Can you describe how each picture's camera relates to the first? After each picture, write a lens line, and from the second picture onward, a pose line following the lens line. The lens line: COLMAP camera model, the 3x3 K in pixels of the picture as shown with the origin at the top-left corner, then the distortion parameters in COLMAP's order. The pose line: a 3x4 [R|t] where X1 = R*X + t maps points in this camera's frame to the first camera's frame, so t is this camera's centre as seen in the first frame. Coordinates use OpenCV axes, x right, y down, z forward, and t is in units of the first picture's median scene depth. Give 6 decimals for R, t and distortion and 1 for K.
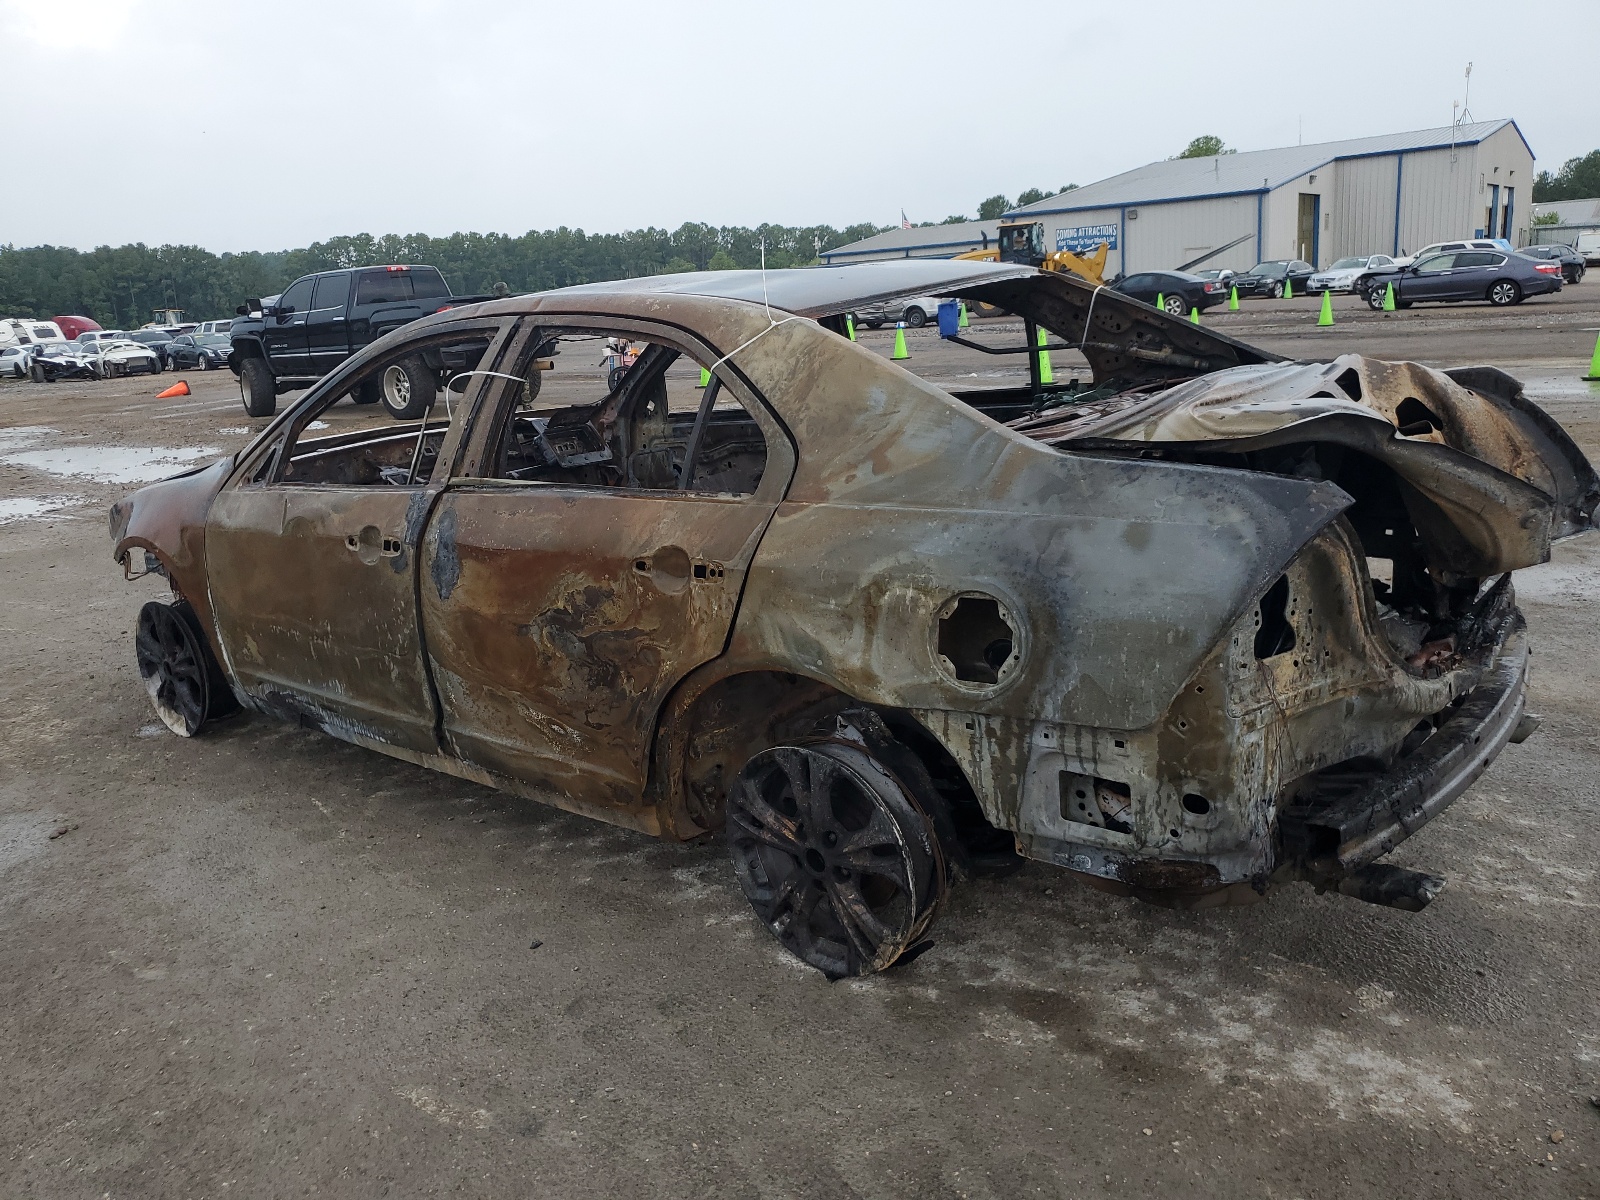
lens RADIAL K [[1259.9, 0, 779.5], [0, 1259.9, 600.4], [0, 0, 1]] dist [0.031621, -0.004496]
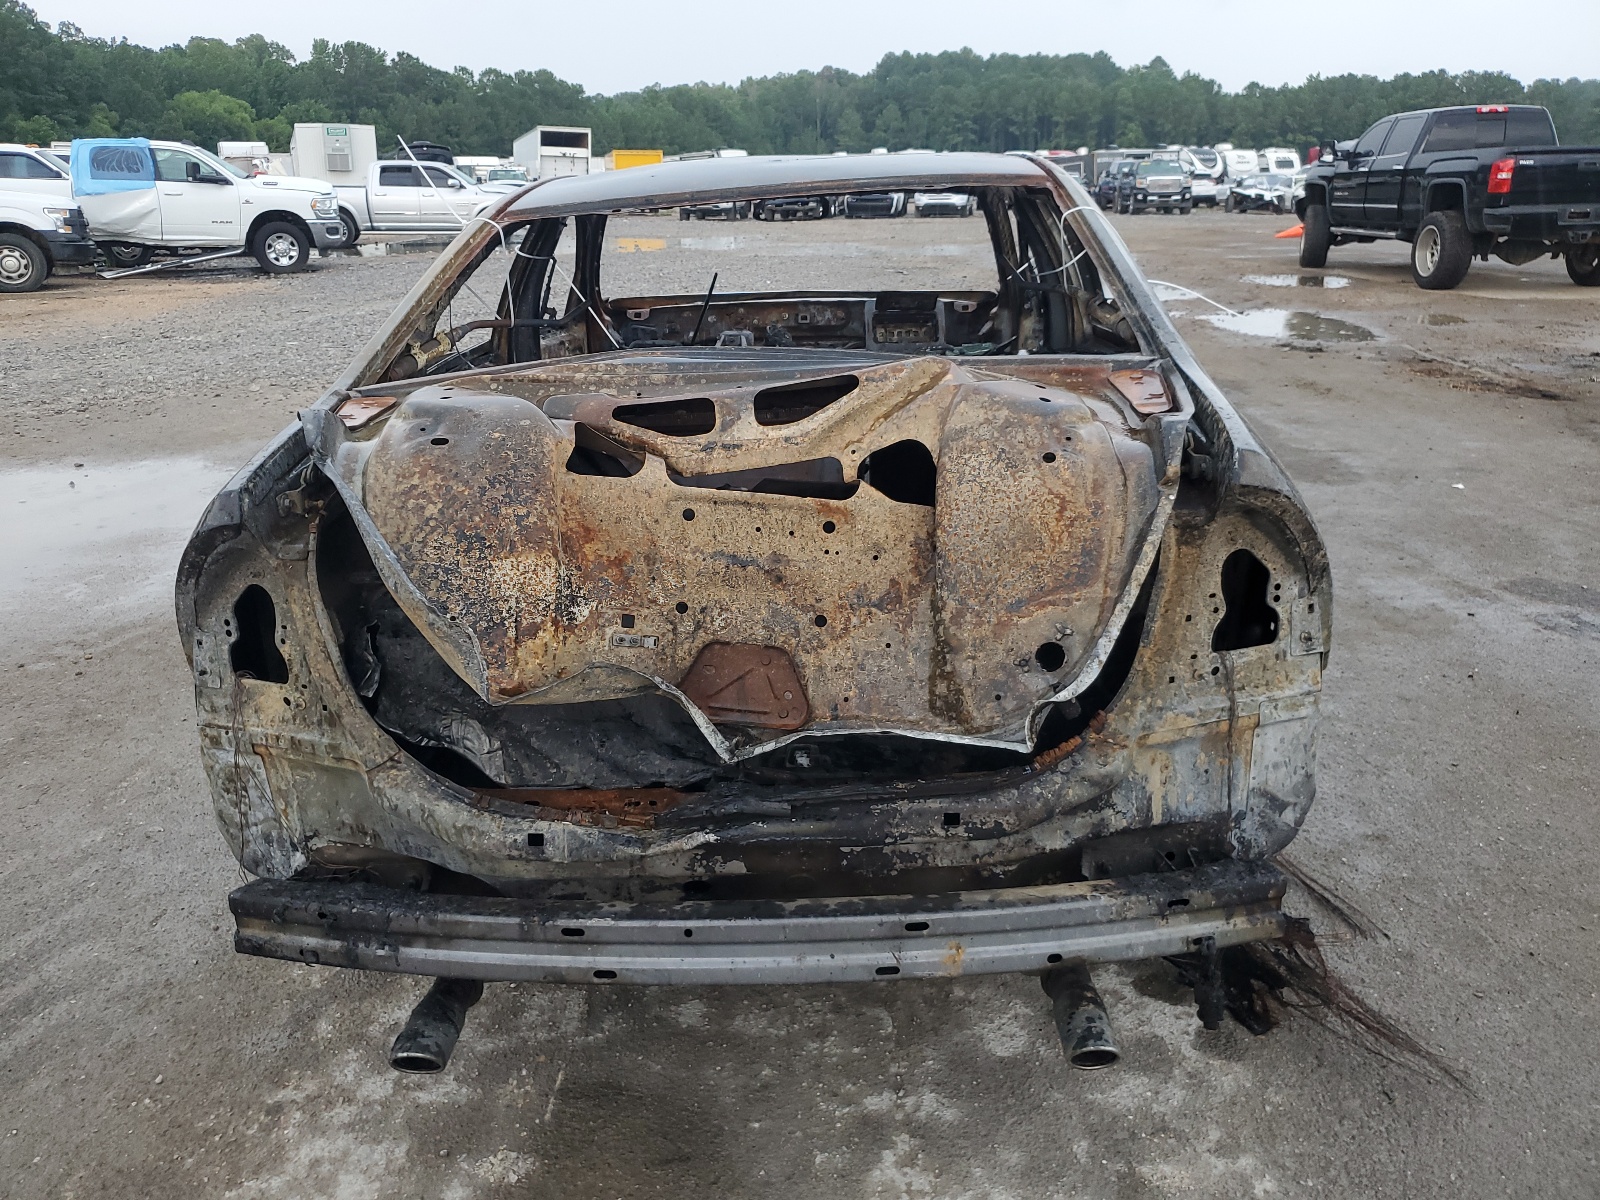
lens RADIAL K [[1259.9, 0, 779.5], [0, 1259.9, 600.4], [0, 0, 1]] dist [0.031621, -0.004496]
pose [[0.602405, 0.310629, -0.735267, 0.142615], [-0.219033, 0.950138, 0.221952, -0.032144], [0.767550, 0.027343, 0.640406, 0.084866]]
